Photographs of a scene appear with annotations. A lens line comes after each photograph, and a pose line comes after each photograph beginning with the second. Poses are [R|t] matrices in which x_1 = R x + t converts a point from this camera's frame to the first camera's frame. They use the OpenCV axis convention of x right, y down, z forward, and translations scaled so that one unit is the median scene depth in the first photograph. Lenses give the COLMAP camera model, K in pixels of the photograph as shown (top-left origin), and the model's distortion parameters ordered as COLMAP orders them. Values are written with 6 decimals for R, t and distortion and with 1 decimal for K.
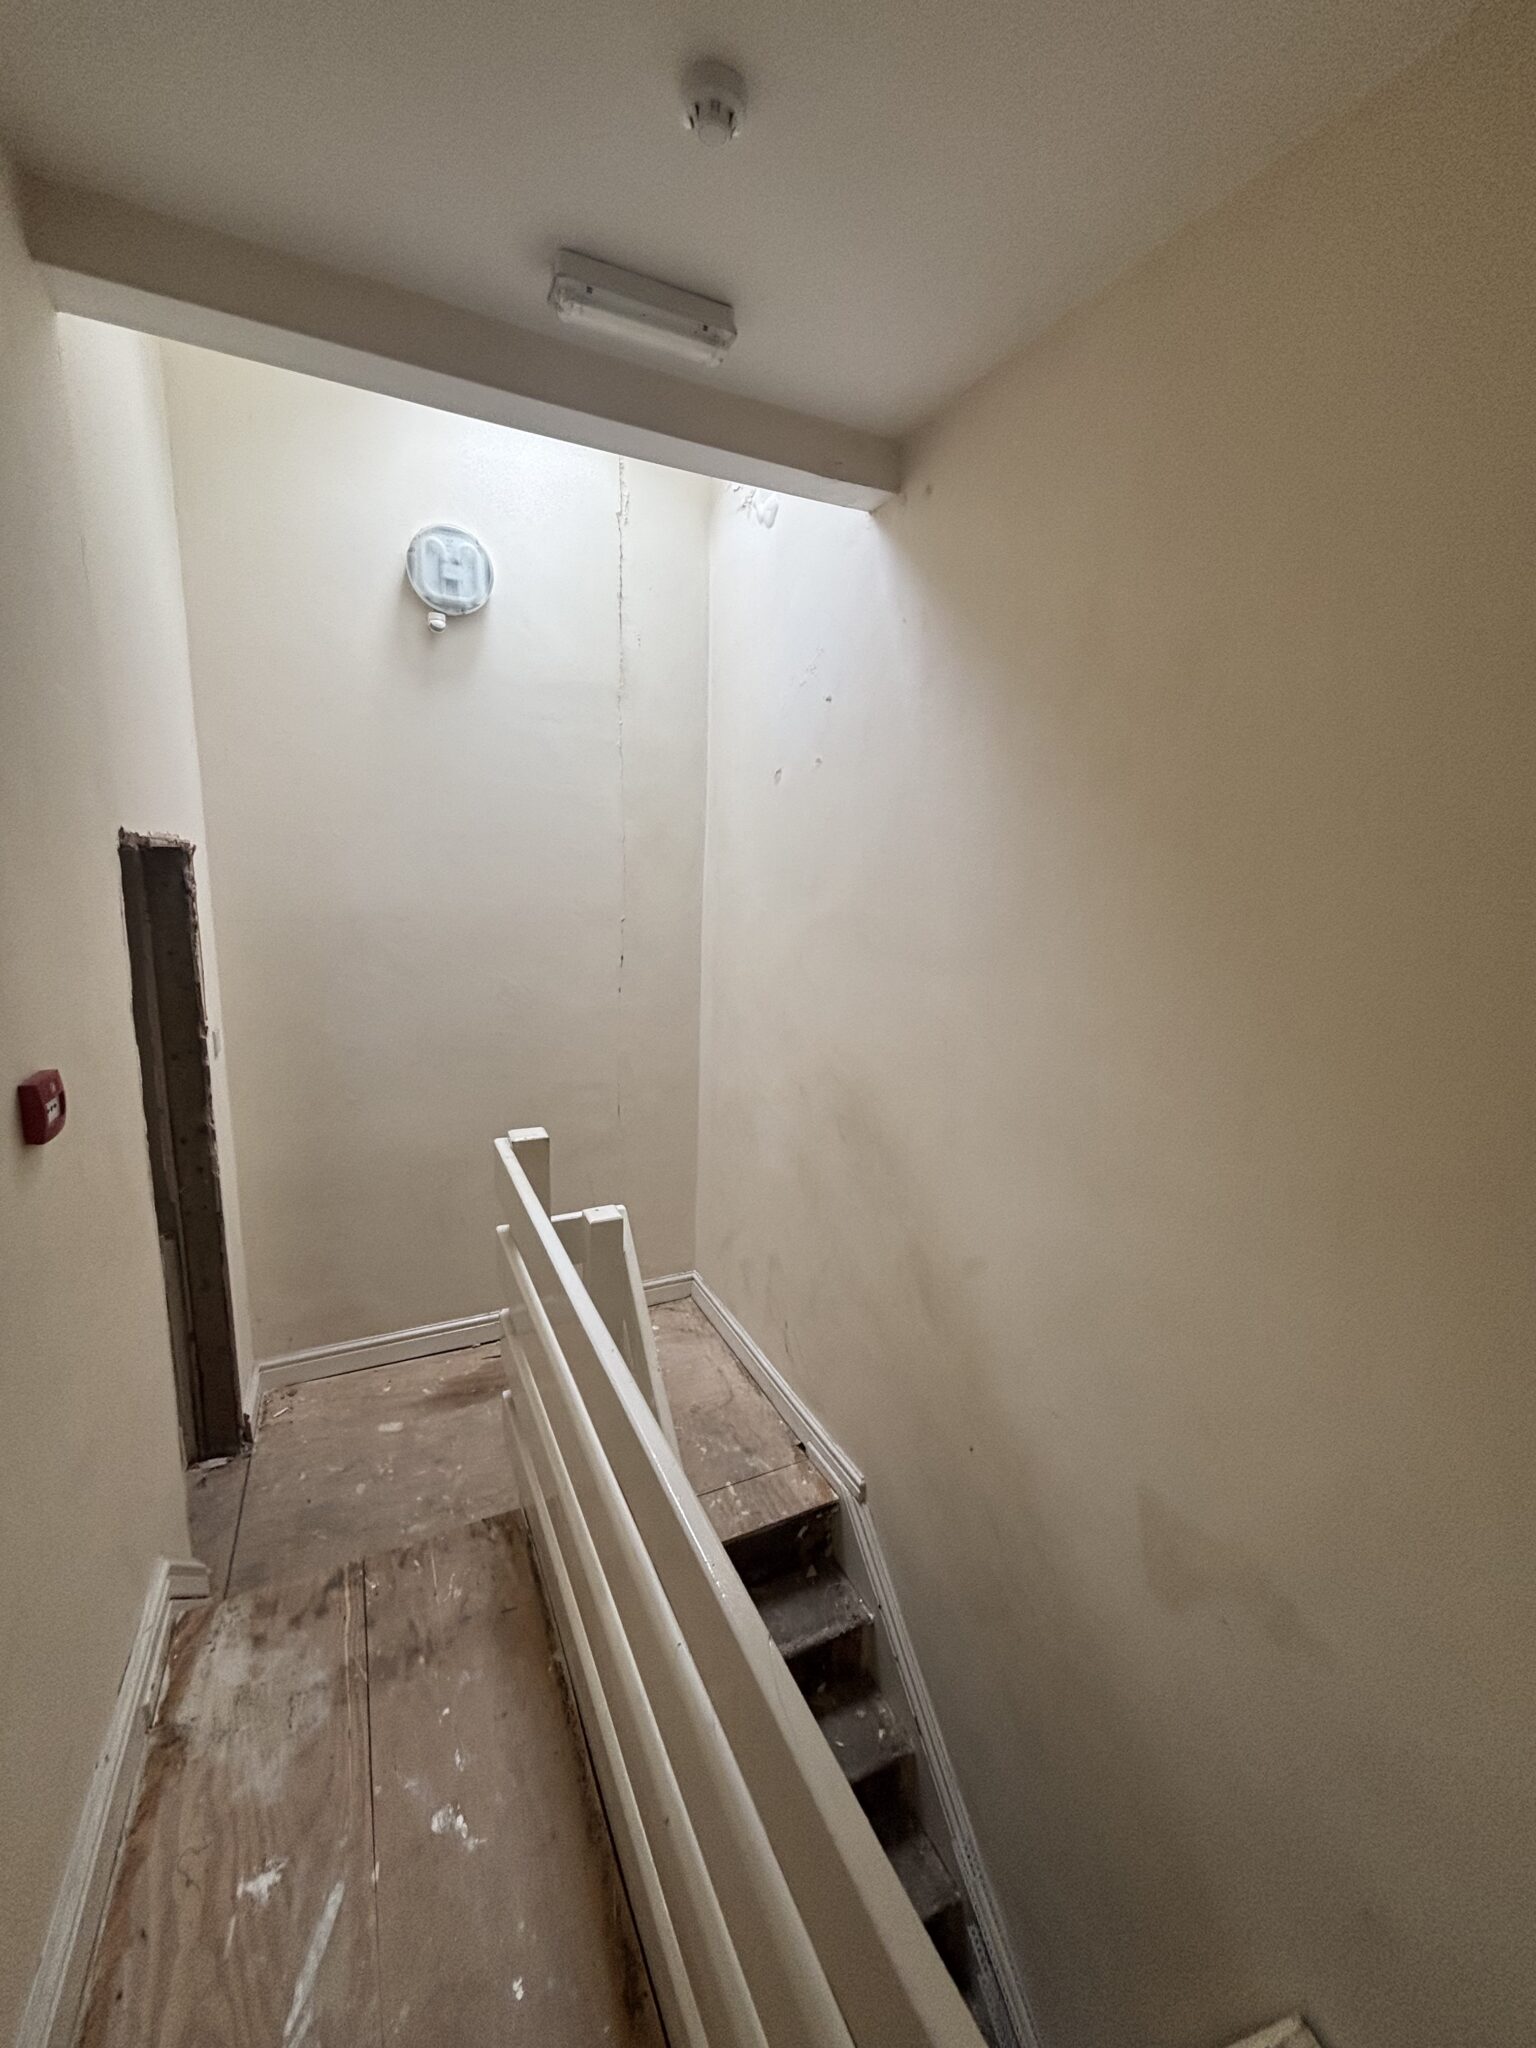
lens RADIAL K [[826.6, 0, 767.4], [0, 826.6, 1029.2], [0, 0, 1]] dist [0.004197, -0.000125]
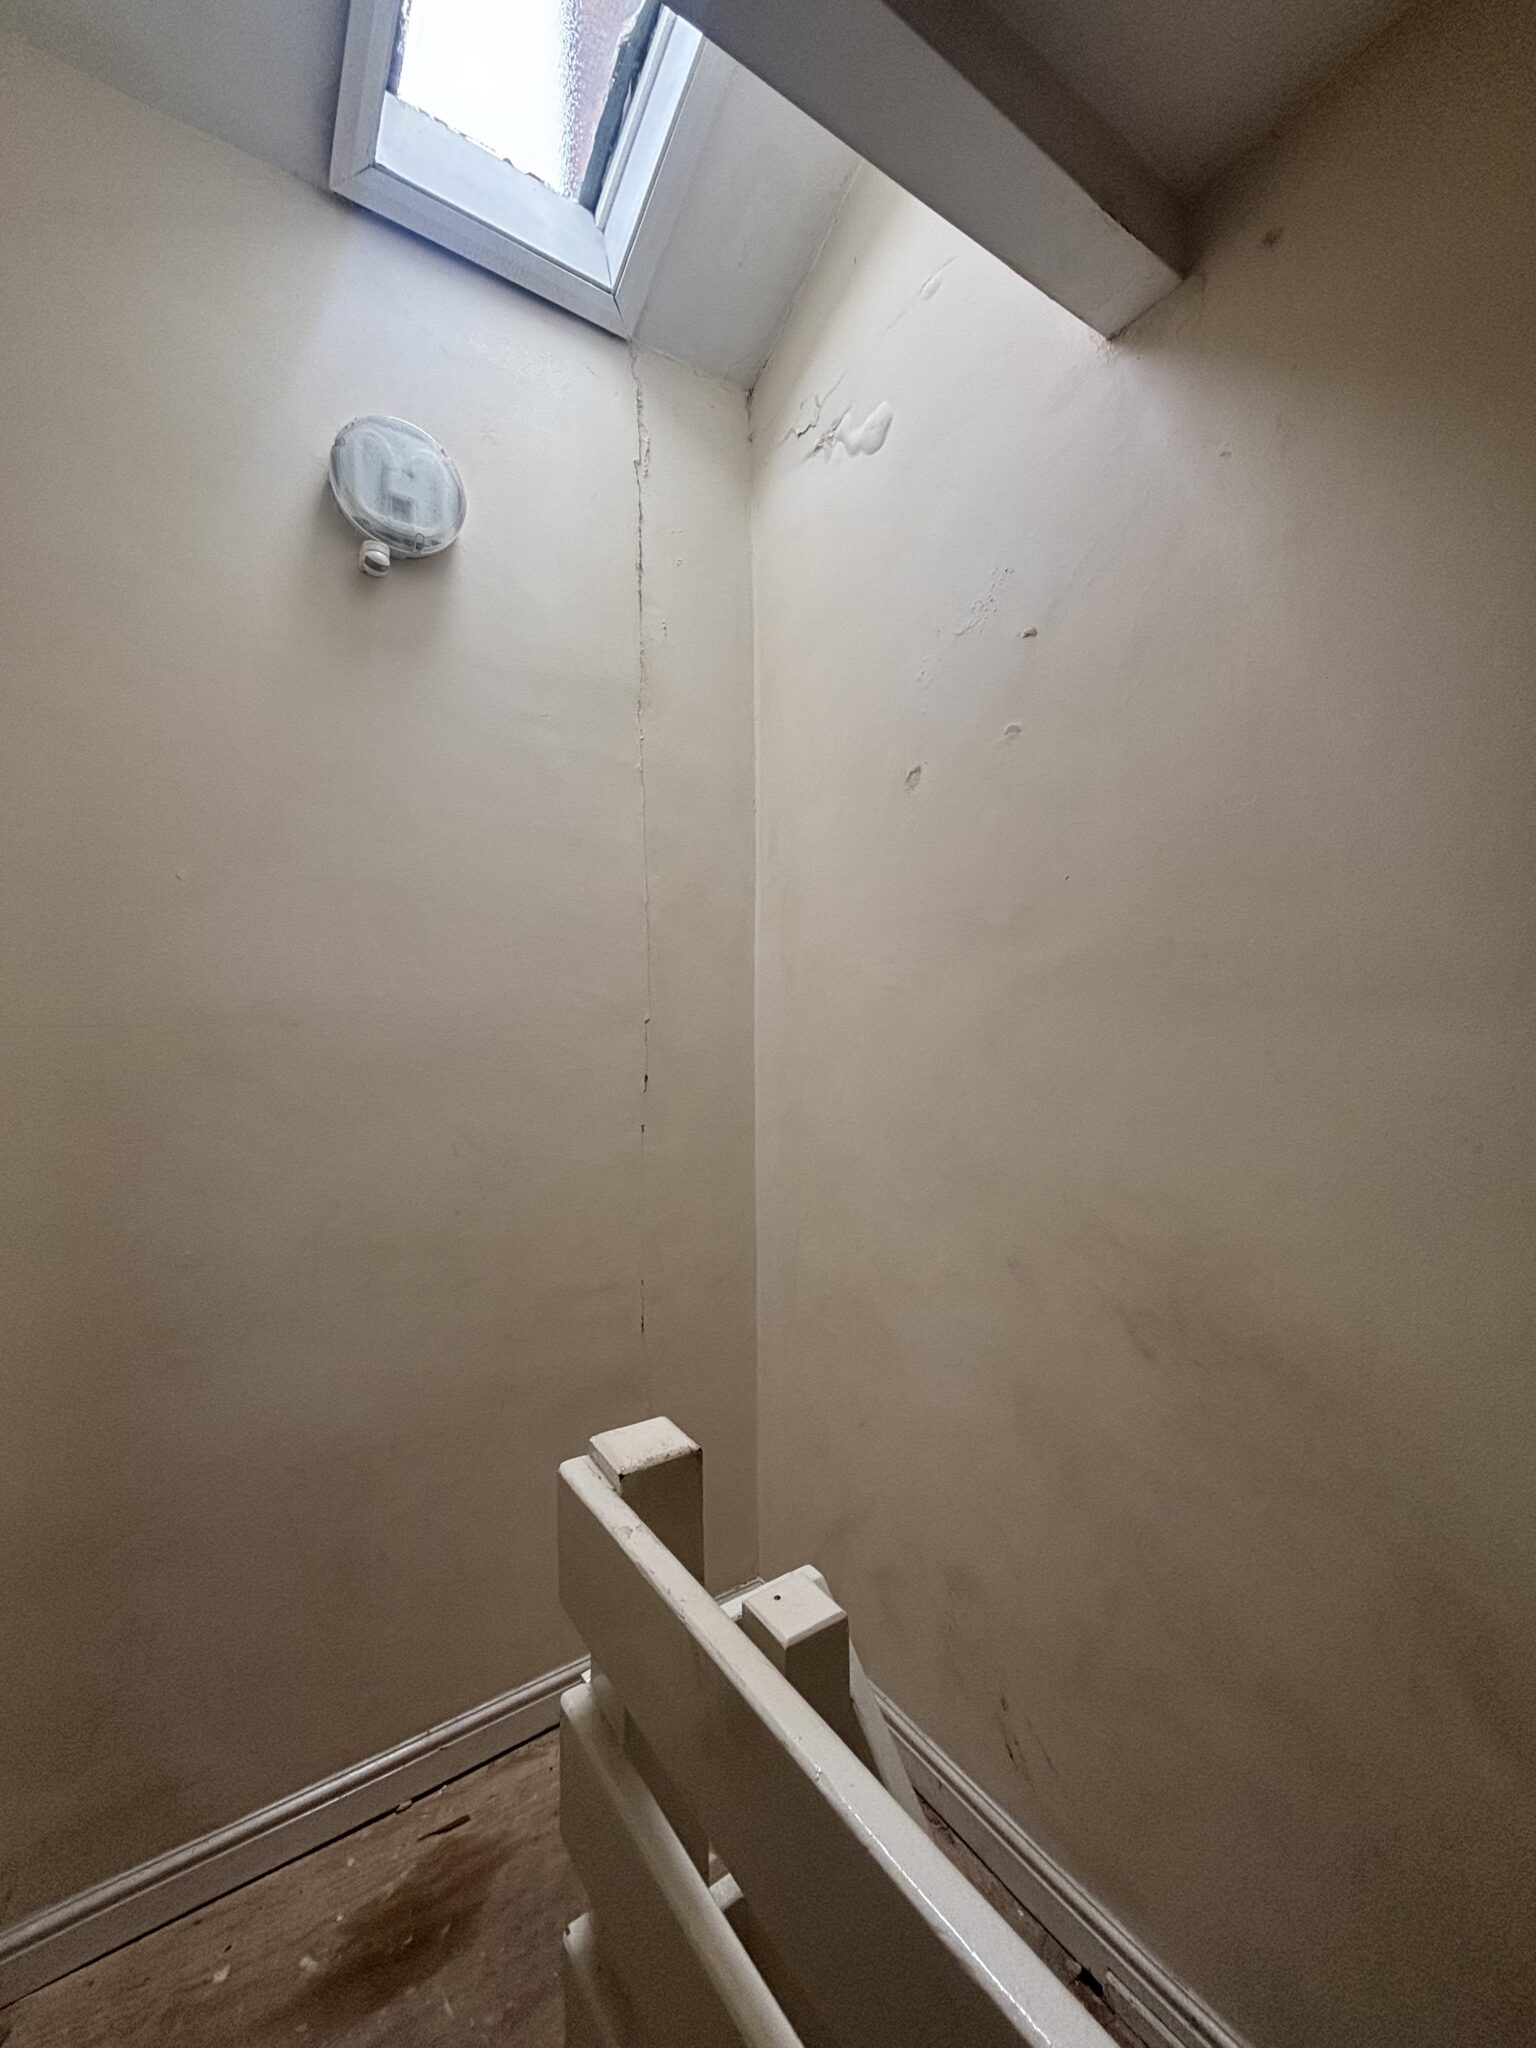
lens RADIAL K [[826.6, 0, 770.8], [0, 826.6, 1019.9], [0, 0, 1]] dist [0.004197, -0.000125]
pose [[0.988205, -0.045947, 0.146084, -0.201333], [0.074258, 0.978046, -0.194708, 0.004043], [-0.133931, 0.203260, 0.969922, 0.399130]]
